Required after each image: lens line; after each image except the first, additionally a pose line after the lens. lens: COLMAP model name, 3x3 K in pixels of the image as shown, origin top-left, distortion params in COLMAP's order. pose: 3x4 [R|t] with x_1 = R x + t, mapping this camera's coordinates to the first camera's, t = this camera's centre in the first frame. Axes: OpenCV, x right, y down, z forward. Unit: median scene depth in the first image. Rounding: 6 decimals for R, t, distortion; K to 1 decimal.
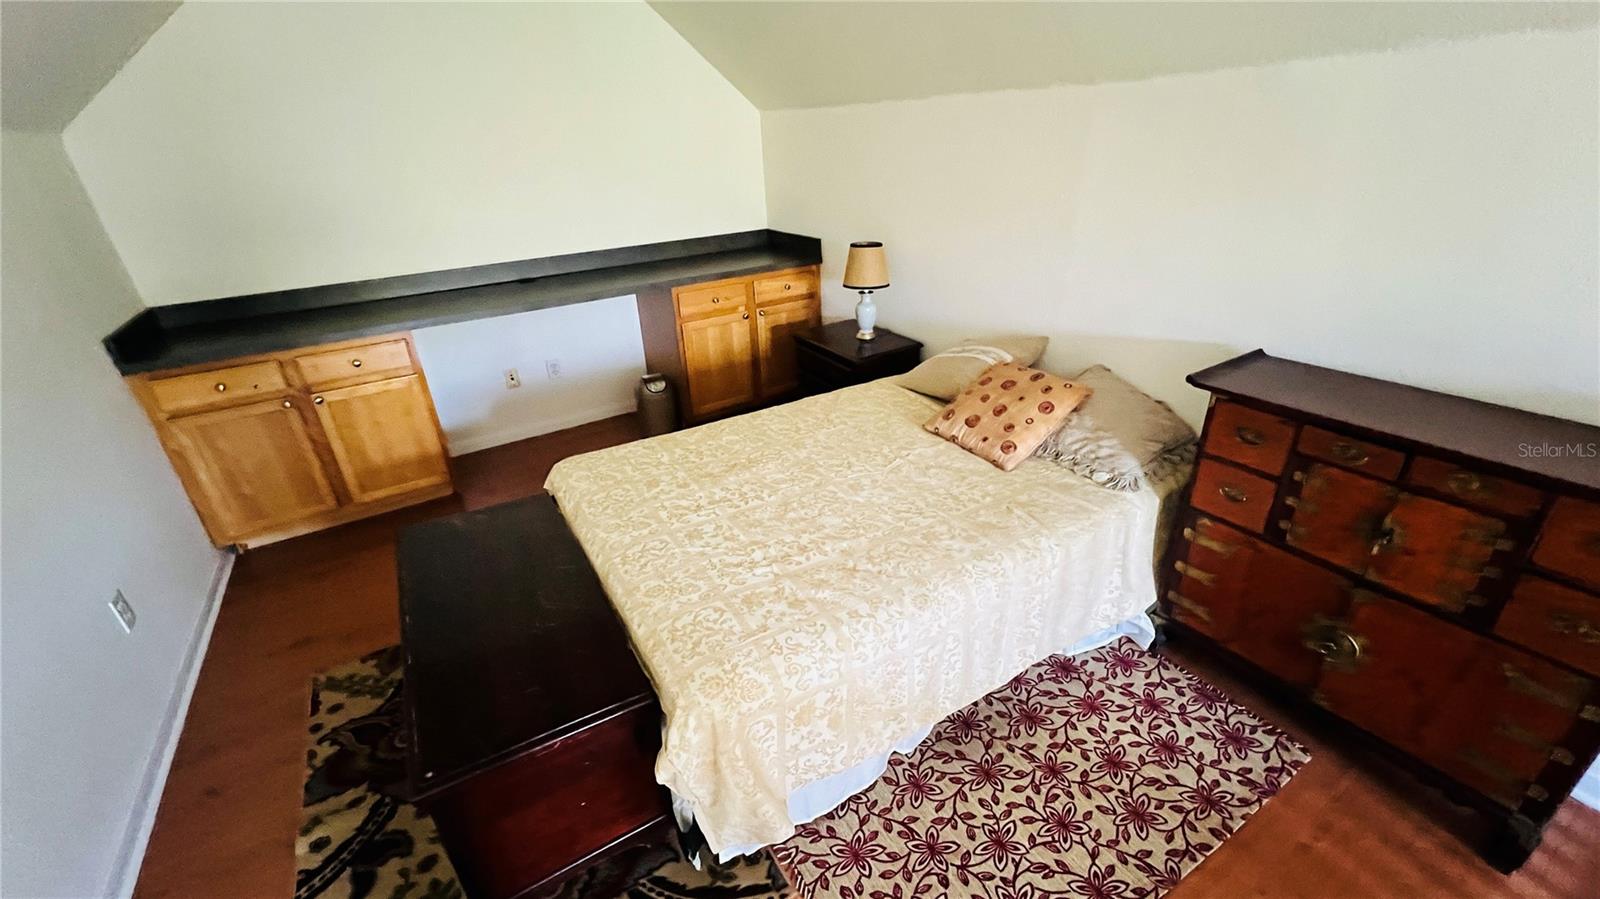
lens RADIAL K [[639.4, 0, 791.9], [0, 639.4, 447.7], [0, 0, 1]] dist [-0.004079, 0.000923]
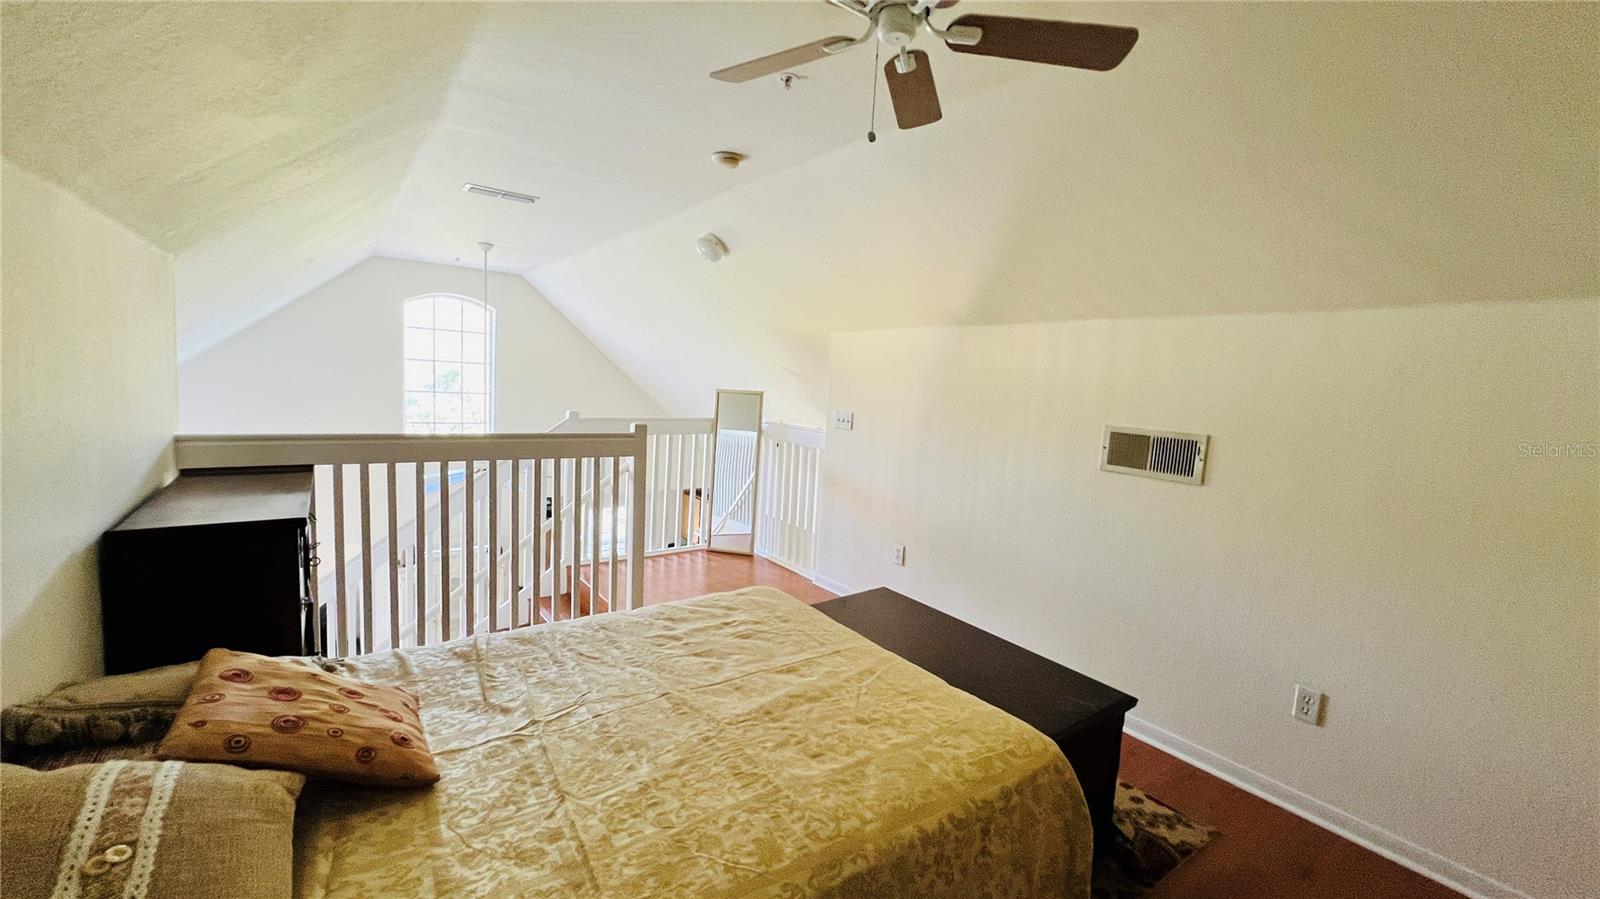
lens RADIAL K [[637.9, 0, 795.4], [0, 637.9, 450.8], [0, 0, 1]] dist [-0.002264, 0.000436]
pose [[-0.997105, 0.000649, -0.076031, -0.053064], [-0.039994, 0.845974, 0.531723, -0.652646], [0.064665, 0.533224, -0.843499, 1.564773]]
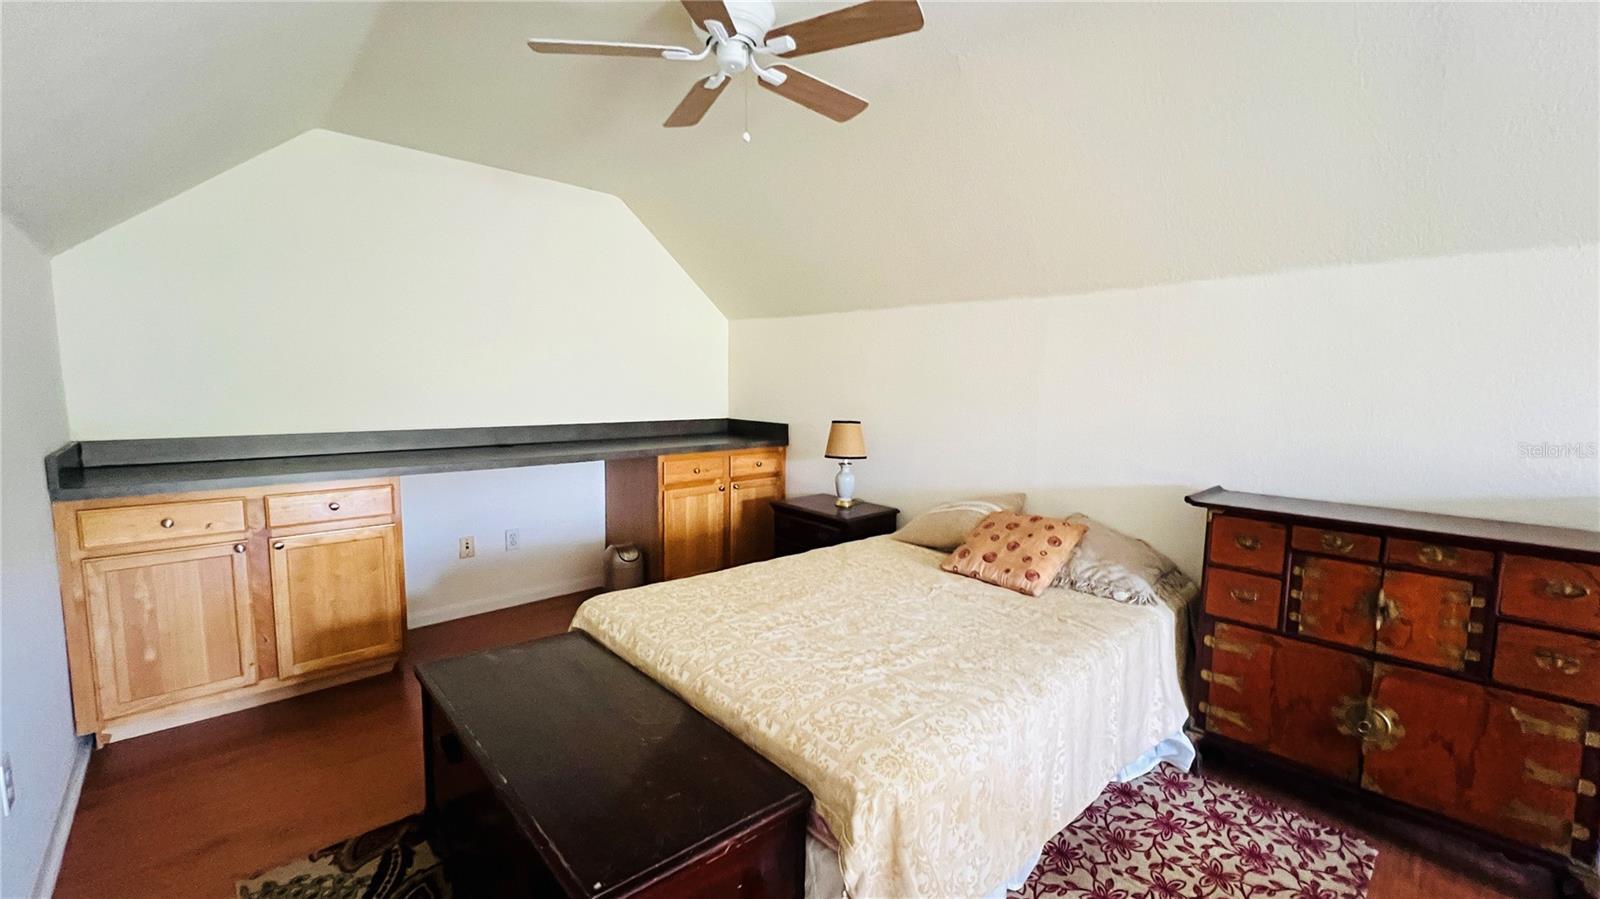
lens RADIAL K [[637.9, 0, 794.0], [0, 637.9, 447.5], [0, 0, 1]] dist [-0.002264, 0.000436]
pose [[0.979021, 0.039789, 0.199838, -0.301709], [0.031702, 0.939061, -0.342285, 0.162414], [-0.201279, 0.341439, 0.918099, 0.006411]]
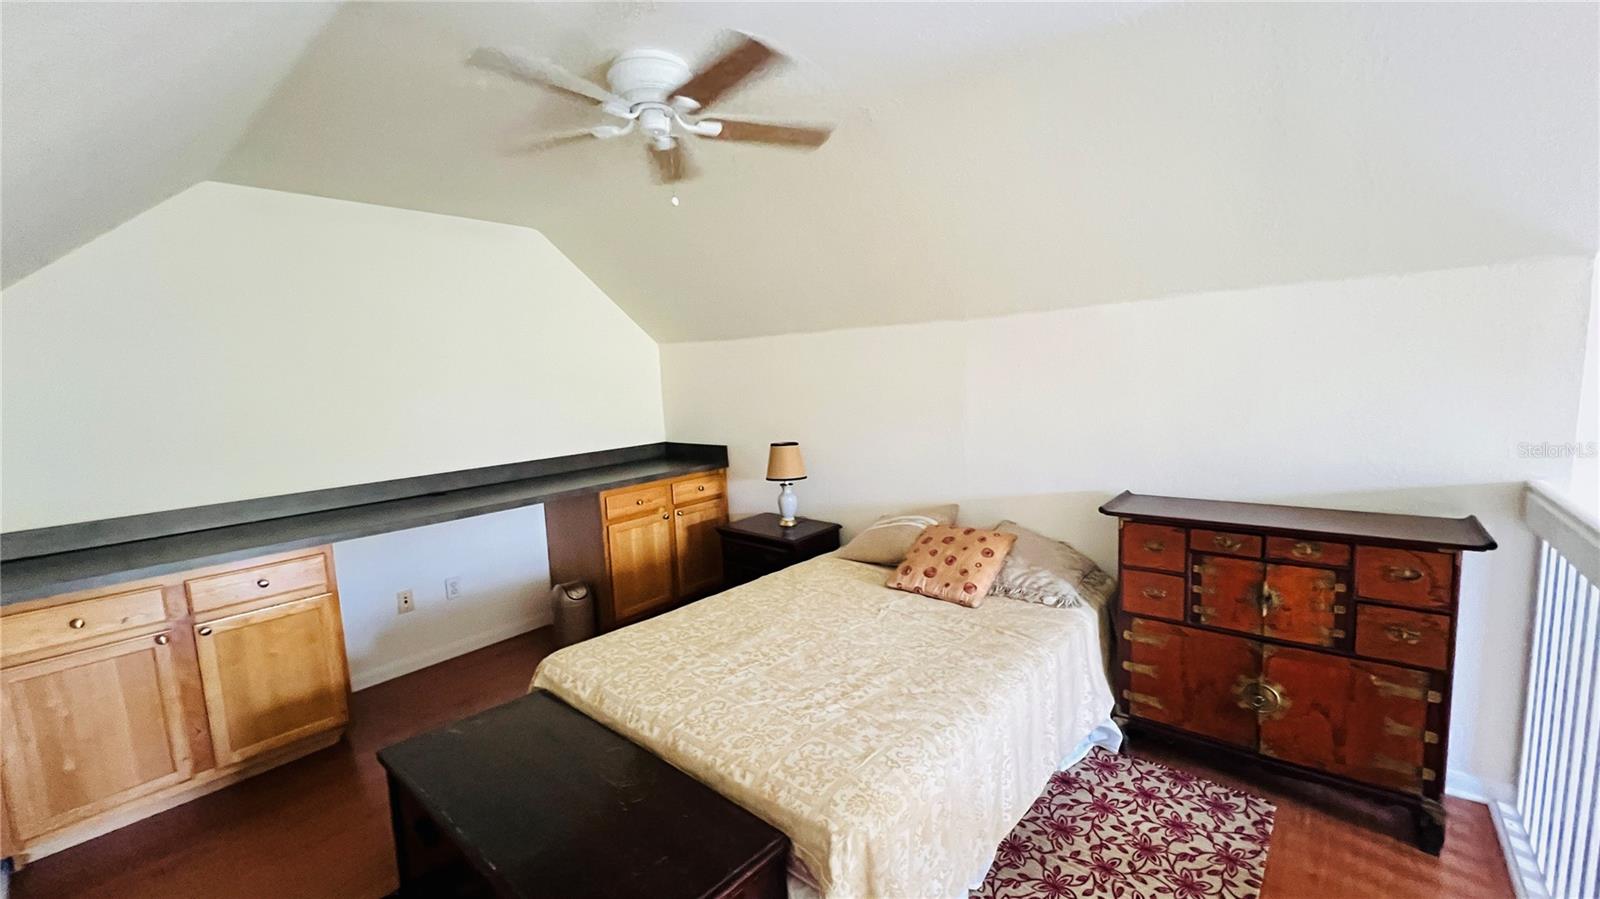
lens RADIAL K [[639.4, 0, 794.4], [0, 639.4, 447.9], [0, 0, 1]] dist [-0.004079, 0.000923]
pose [[0.952889, -0.033019, 0.301516, -0.331327], [0.134958, 0.936393, -0.323968, 0.100481], [-0.271640, 0.349398, 0.896735, -0.059244]]
